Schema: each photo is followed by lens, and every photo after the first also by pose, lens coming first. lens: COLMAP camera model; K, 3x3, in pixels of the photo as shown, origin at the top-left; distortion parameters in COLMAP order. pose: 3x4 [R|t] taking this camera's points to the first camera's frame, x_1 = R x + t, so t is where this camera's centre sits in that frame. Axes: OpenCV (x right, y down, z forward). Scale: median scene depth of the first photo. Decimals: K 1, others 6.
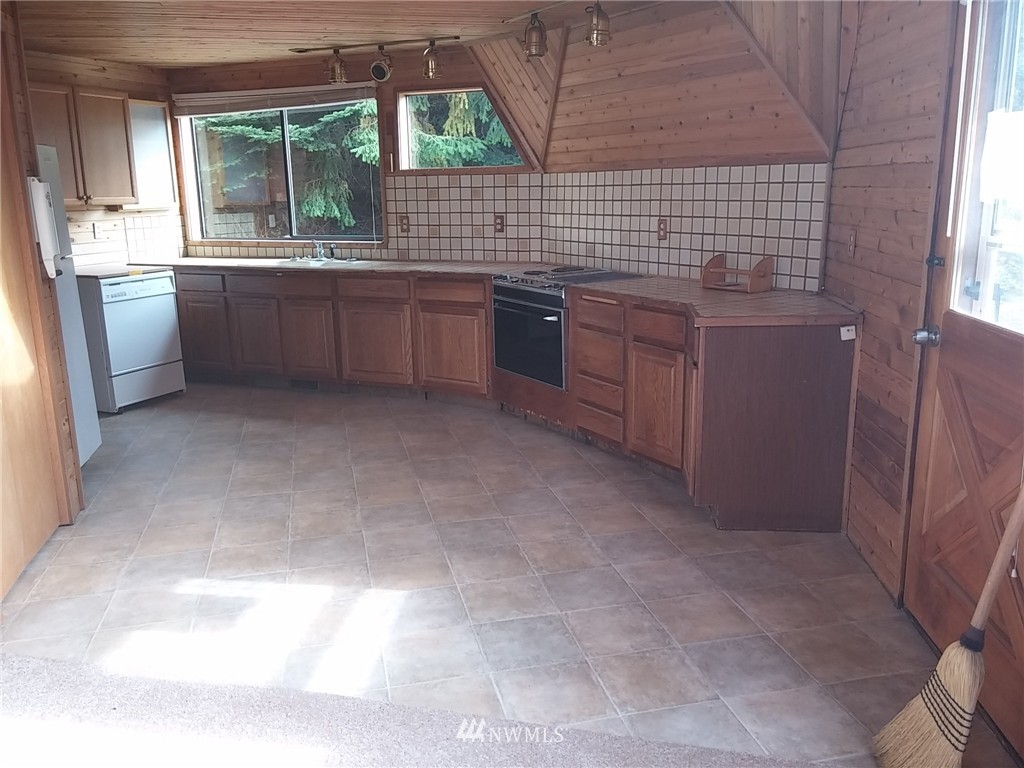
lens RADIAL K [[868.0, 0, 507.1], [0, 868.0, 383.7], [0, 0, 1]] dist [0.063892, -0.053400]
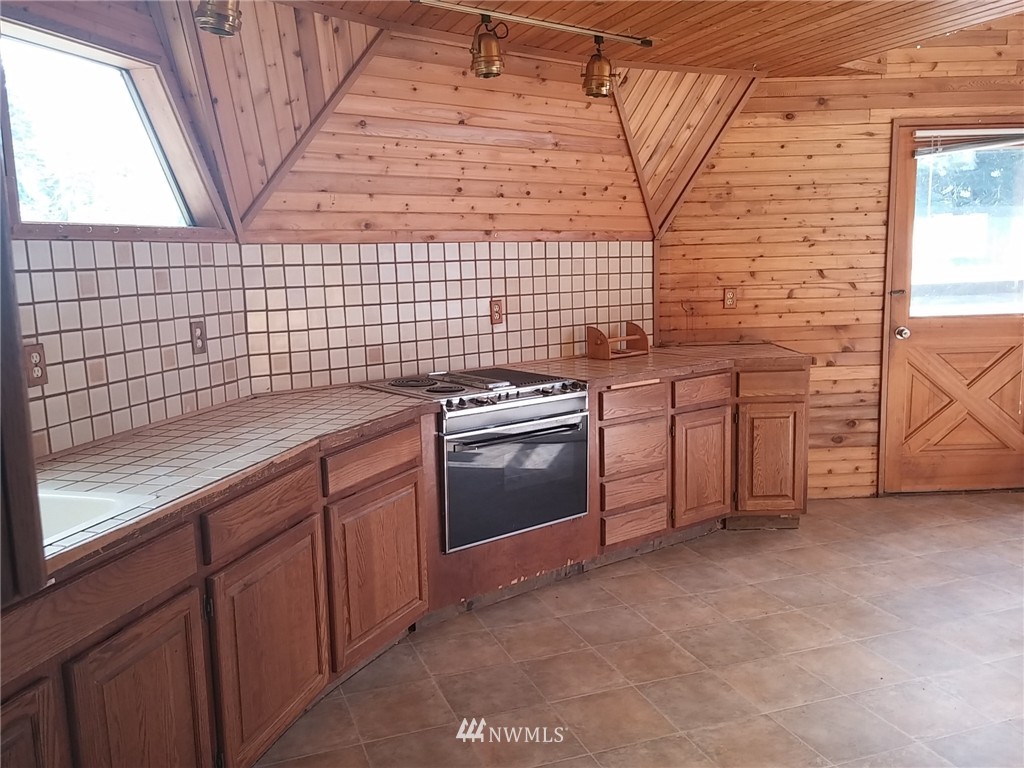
lens RADIAL K [[868.0, 0, 506.5], [0, 868.0, 386.0], [0, 0, 1]] dist [0.063892, -0.053400]
pose [[-0.126278, -0.127132, 0.983815, -0.667048], [0.244613, 0.957138, 0.155083, -0.236695], [-0.961363, 0.260237, -0.089768, 1.084336]]
